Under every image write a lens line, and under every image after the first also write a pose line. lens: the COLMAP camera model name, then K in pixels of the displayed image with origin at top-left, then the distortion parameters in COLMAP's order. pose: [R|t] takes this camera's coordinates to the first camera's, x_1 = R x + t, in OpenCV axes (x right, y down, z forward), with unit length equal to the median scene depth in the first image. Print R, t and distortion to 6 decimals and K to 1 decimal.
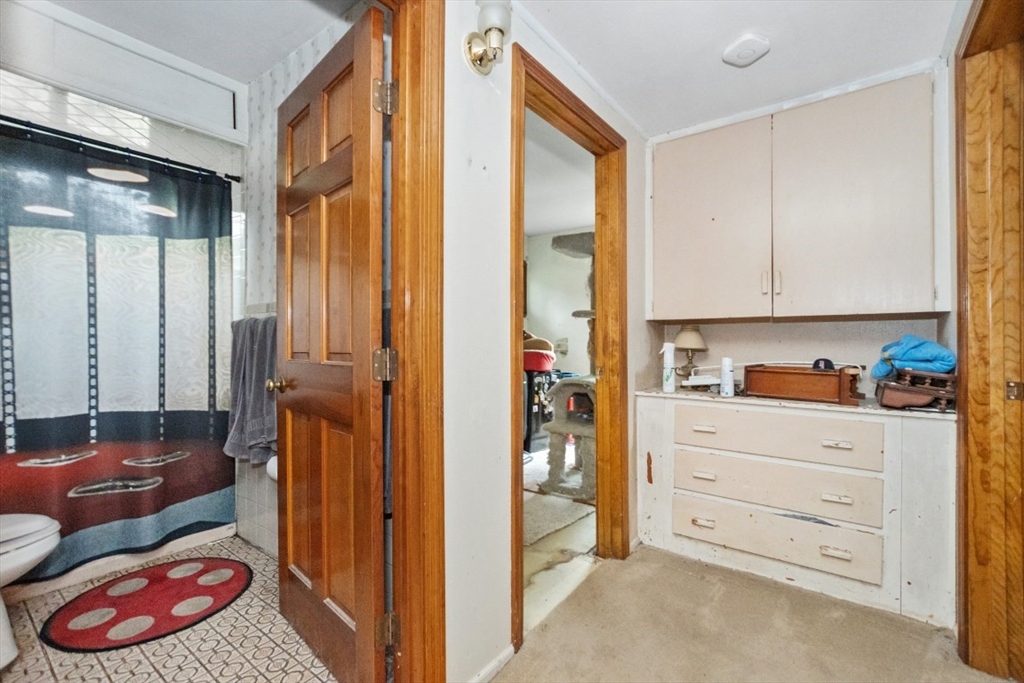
lens RADIAL K [[451.1, 0, 512.0], [0, 451.1, 341.5], [0, 0, 1]] dist [0.001501, 0.000721]
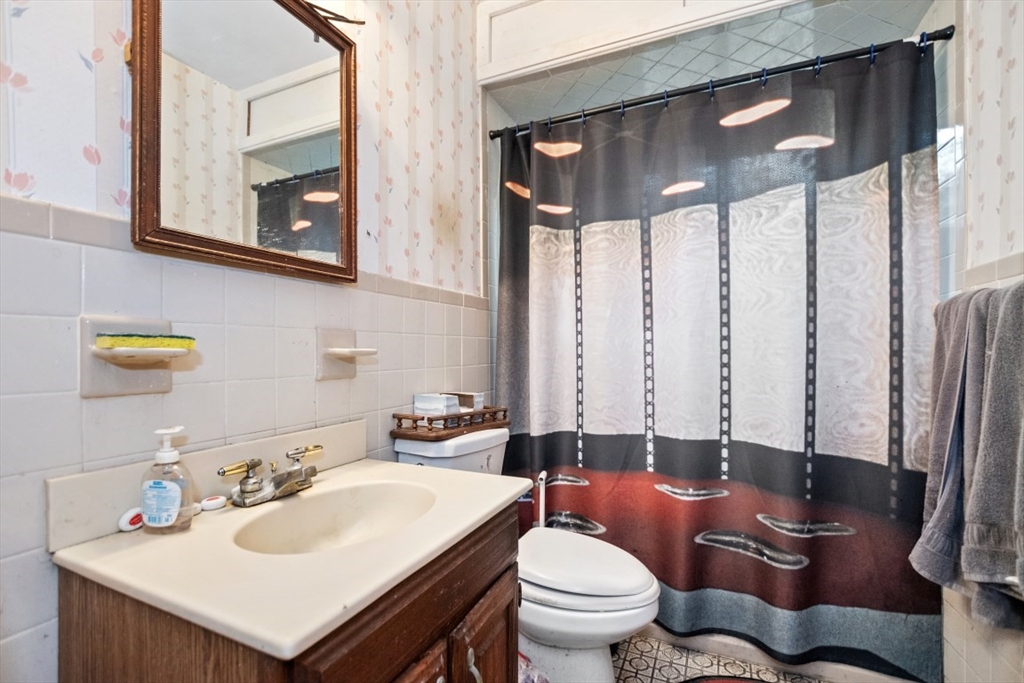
lens RADIAL K [[455.5, 0, 512.0], [0, 455.5, 359.3], [0, 0, 1]] dist [-0.022526, 0.001100]
pose [[0.219274, 0.008554, -0.975626, -0.255097], [0.005728, 0.999933, 0.010055, 0.012861], [0.975647, -0.007793, 0.219210, 0.464992]]
